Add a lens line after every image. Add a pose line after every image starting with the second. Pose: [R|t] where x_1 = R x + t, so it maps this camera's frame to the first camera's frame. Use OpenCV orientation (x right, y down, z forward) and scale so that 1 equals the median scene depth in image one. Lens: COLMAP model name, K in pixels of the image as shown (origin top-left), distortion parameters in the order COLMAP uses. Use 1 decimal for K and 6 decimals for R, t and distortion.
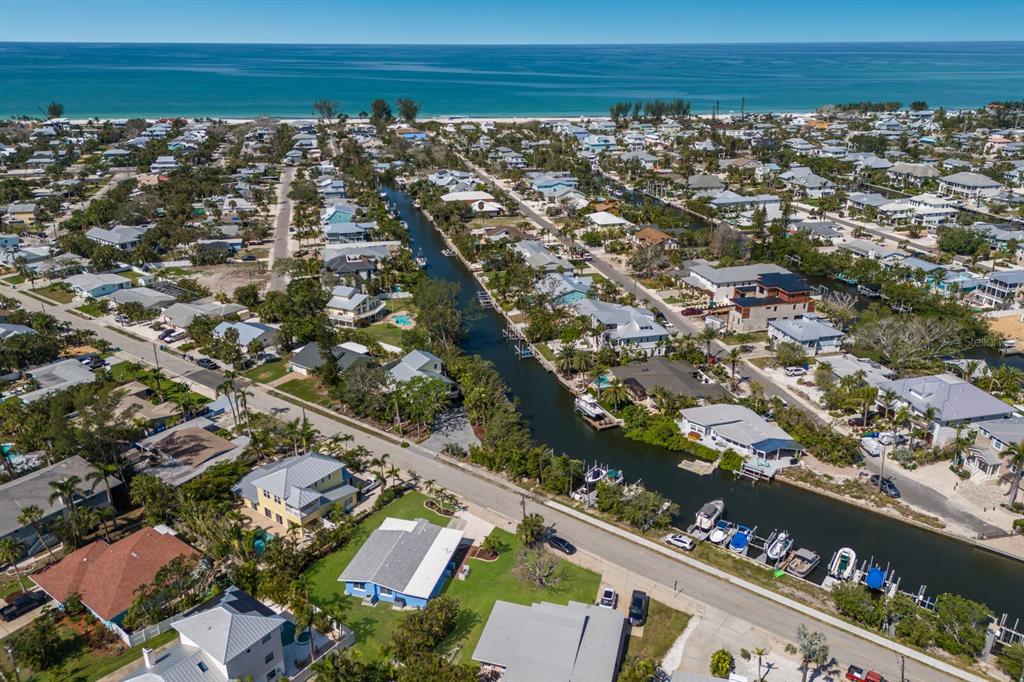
lens RADIAL K [[746.8, 0, 512.0], [0, 746.8, 341.0], [0, 0, 1]] dist [0.098680, -0.108253]
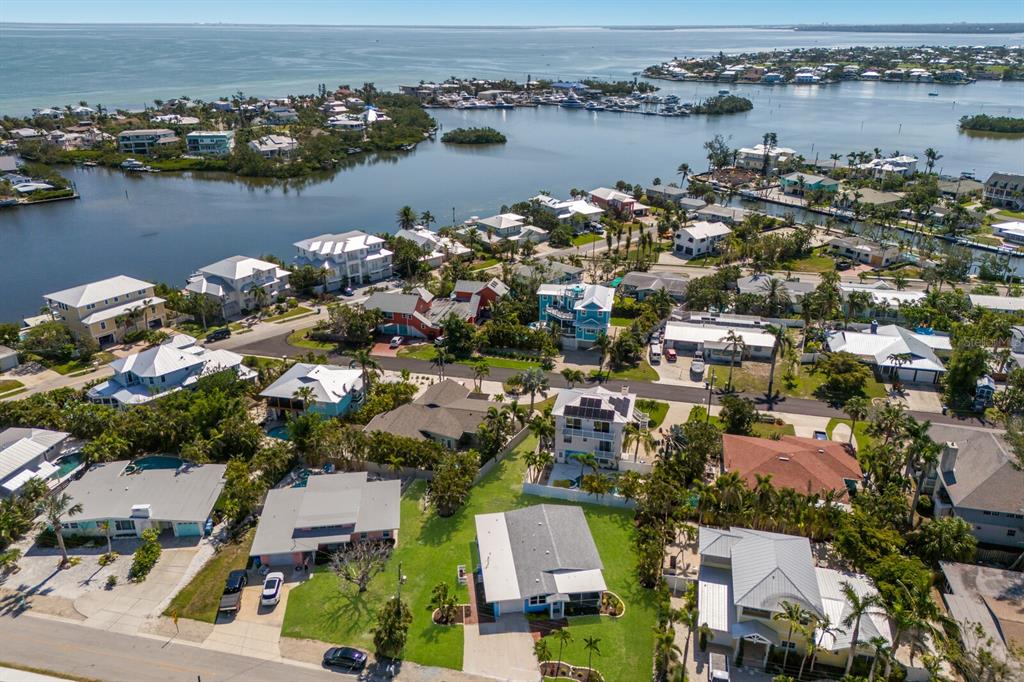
lens RADIAL K [[746.8, 0, 512.0], [0, 746.8, 341.0], [0, 0, 1]] dist [0.098680, -0.108253]
pose [[-0.916002, 0.153974, -0.370449, 0.112028], [-0.148778, 0.727182, 0.670128, -0.319560], [0.372566, 0.668954, -0.643192, 1.073039]]
